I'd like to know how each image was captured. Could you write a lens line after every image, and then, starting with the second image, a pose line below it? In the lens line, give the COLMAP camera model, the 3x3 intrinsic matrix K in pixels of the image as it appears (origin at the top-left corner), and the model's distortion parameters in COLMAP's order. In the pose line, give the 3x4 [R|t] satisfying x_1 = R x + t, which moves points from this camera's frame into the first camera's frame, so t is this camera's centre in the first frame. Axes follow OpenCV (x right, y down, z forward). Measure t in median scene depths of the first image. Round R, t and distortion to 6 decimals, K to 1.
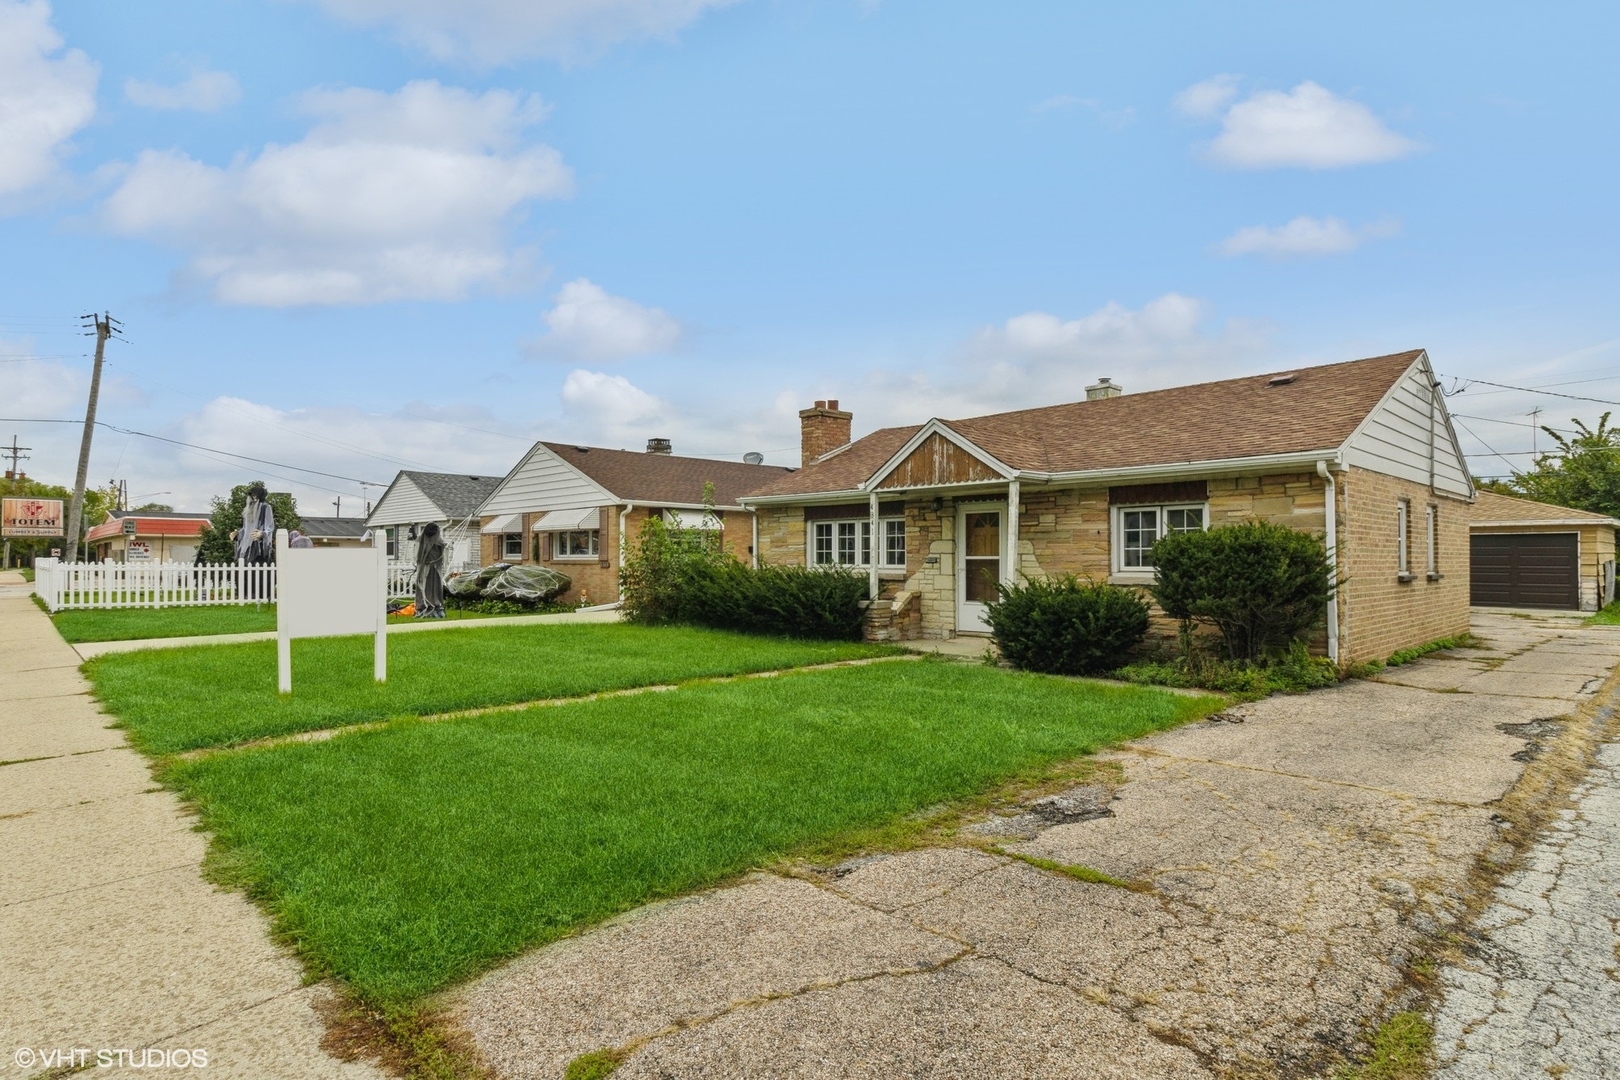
lens RADIAL K [[826.6, 0, 807.7], [0, 826.6, 547.1], [0, 0, 1]] dist [0.006456, -0.000886]
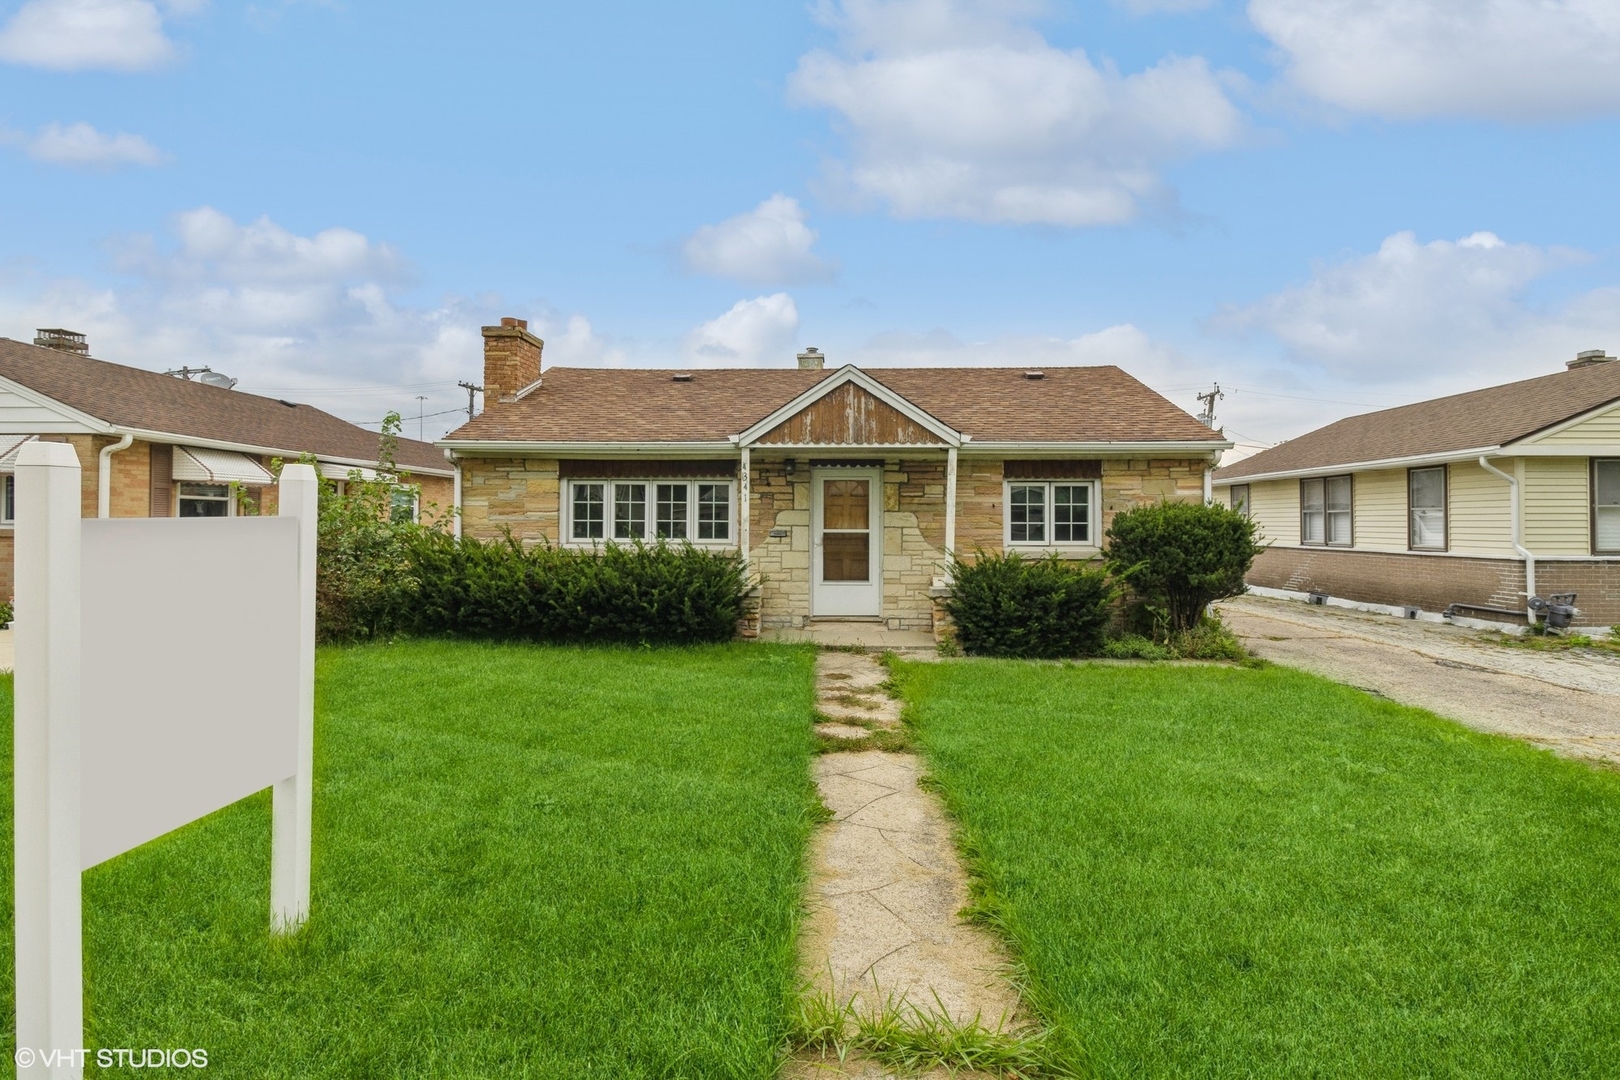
lens RADIAL K [[826.6, 0, 804.2], [0, 826.6, 509.4], [0, 0, 1]] dist [0.006456, -0.000886]
pose [[0.730003, 0.022891, 0.683061, -0.414274], [-0.015647, 0.999737, -0.016781, 0.005218], [-0.683265, 0.001562, 0.730169, 0.383869]]
